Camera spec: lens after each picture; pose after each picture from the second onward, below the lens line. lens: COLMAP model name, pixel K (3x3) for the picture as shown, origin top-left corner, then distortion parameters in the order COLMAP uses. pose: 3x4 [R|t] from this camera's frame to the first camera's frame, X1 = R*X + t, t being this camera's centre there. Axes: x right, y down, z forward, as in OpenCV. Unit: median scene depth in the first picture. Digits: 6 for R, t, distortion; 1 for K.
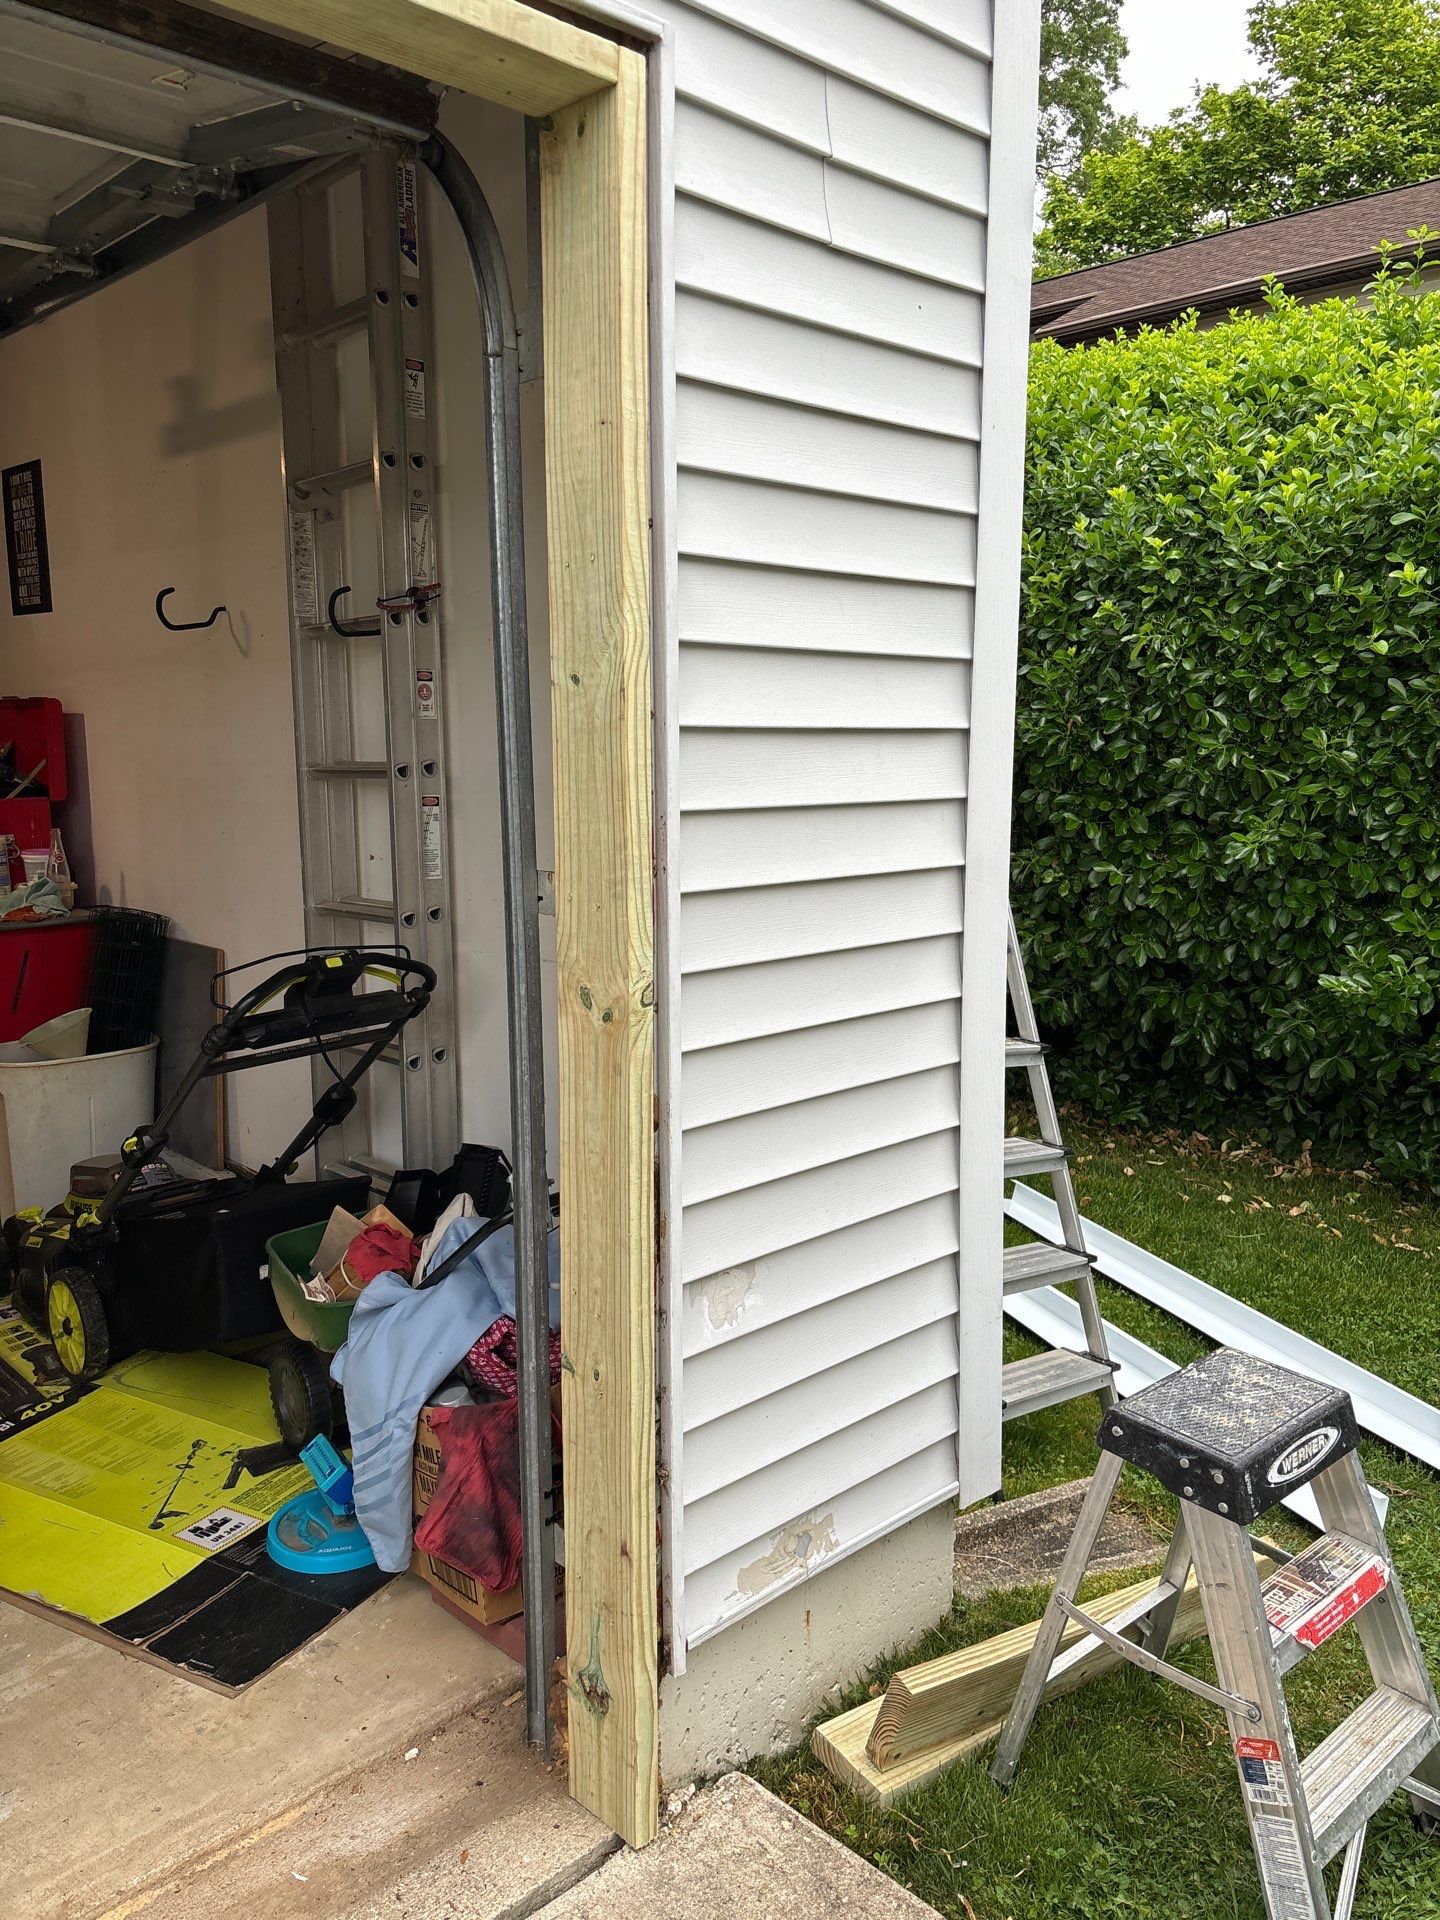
lens RADIAL K [[1458.2, 0, 720.2], [0, 1458.2, 972.5], [0, 0, 1]] dist [0.031717, -0.030316]
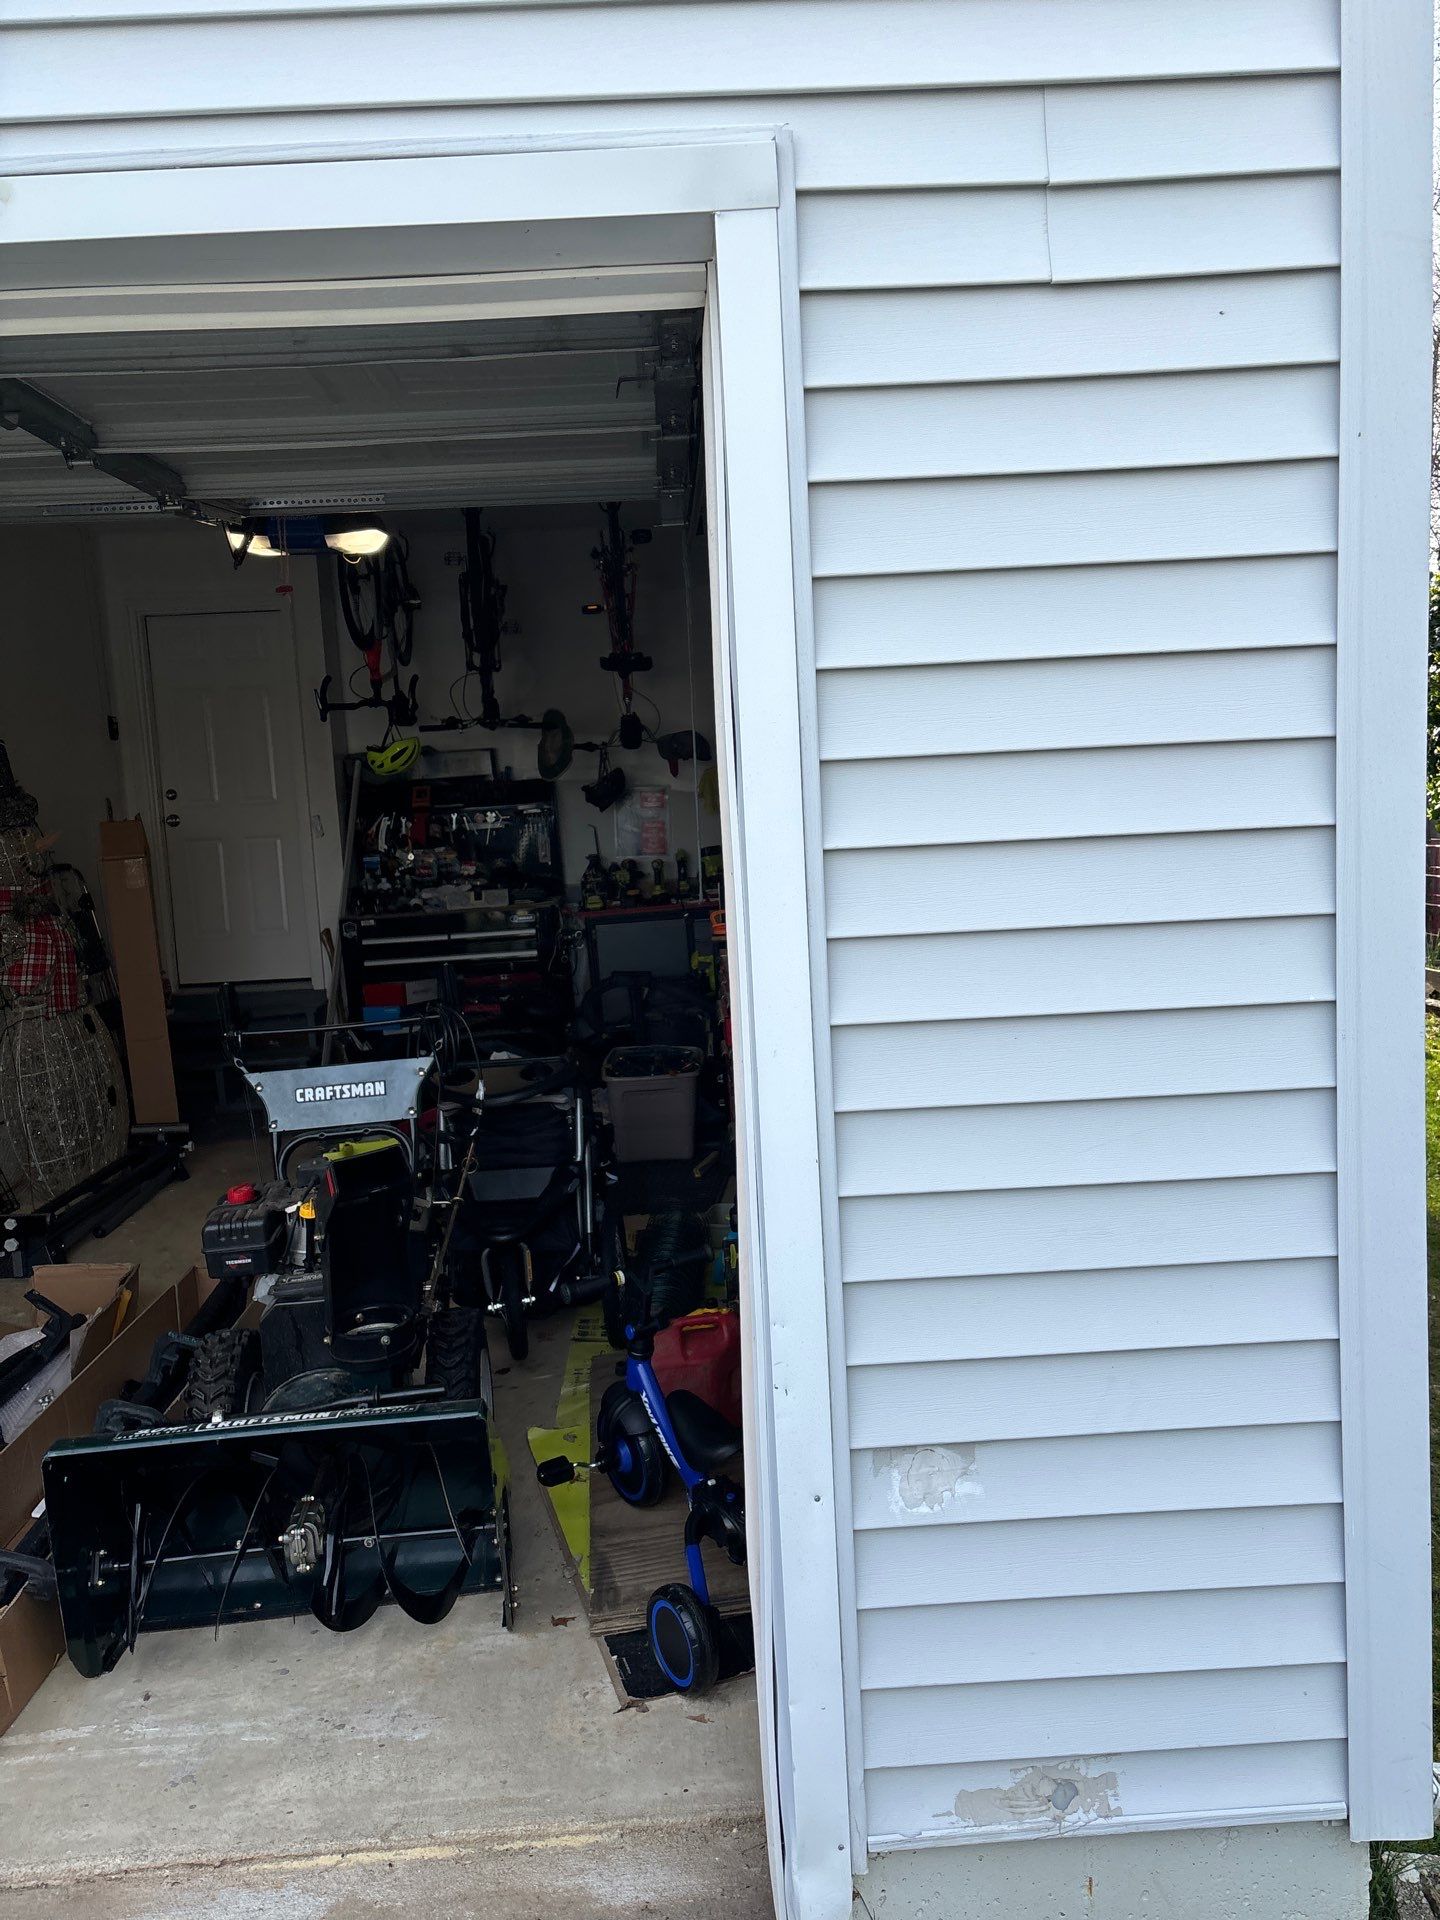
lens RADIAL K [[1458.2, 0, 733.9], [0, 1458.2, 946.5], [0, 0, 1]] dist [0.031717, -0.030316]
pose [[0.742371, 0.040243, -0.668779, 0.473045], [-0.056271, 0.998413, -0.002384, -0.086694], [0.667621, 0.039403, 0.743458, 0.229454]]
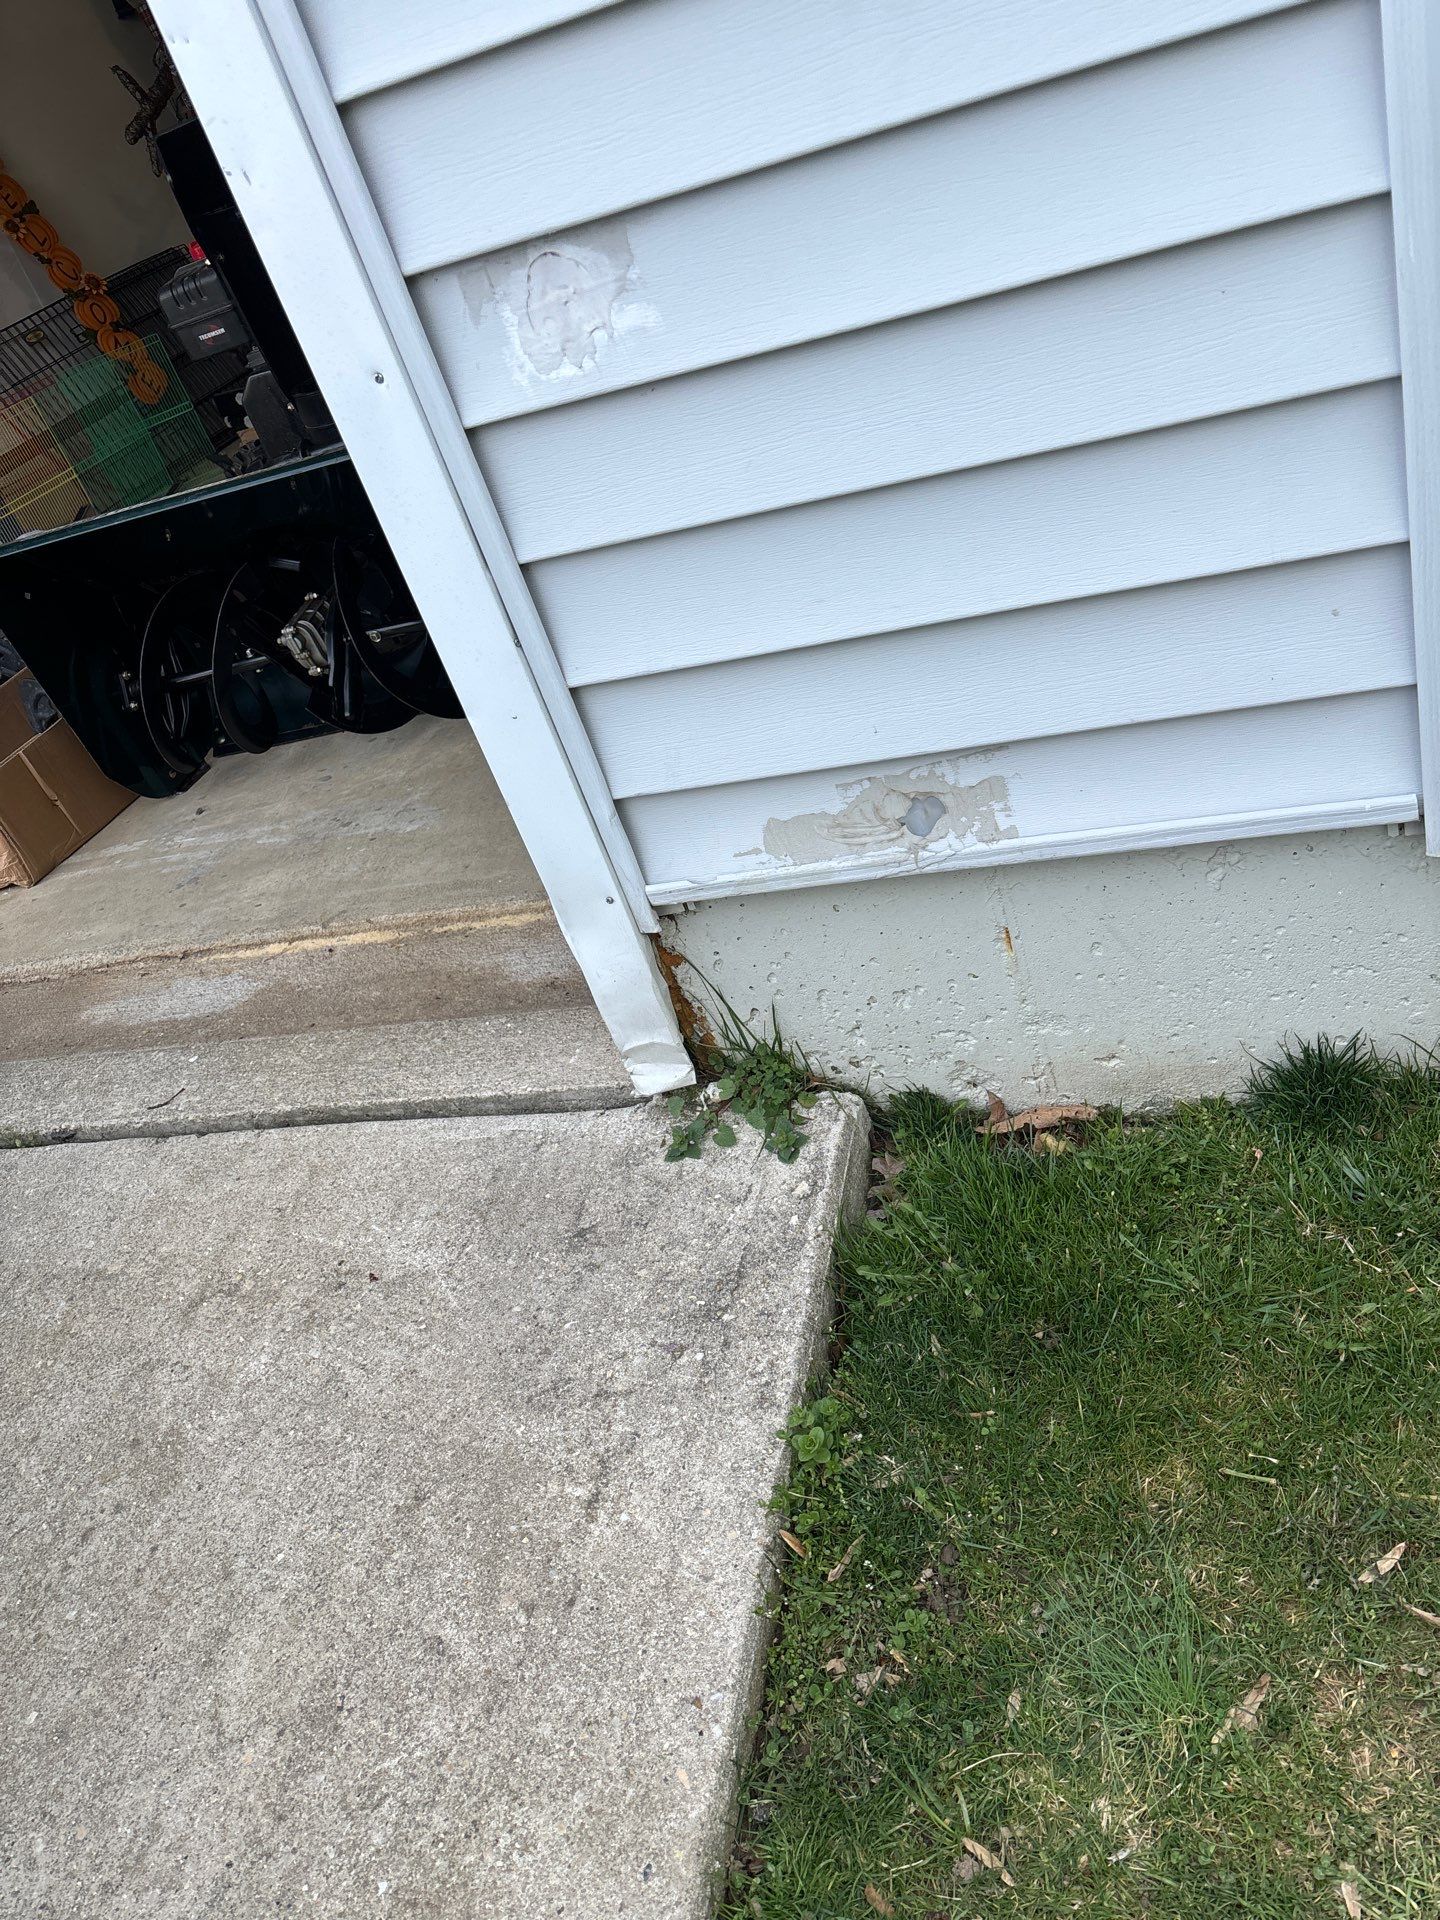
lens RADIAL K [[1458.2, 0, 719.7], [0, 1458.2, 945.9], [0, 0, 1]] dist [0.031717, -0.030316]
pose [[0.503718, 0.358316, -0.786052, 0.463200], [0.160167, 0.855407, 0.492570, 0.162579], [0.848890, -0.374016, 0.373494, 0.738385]]
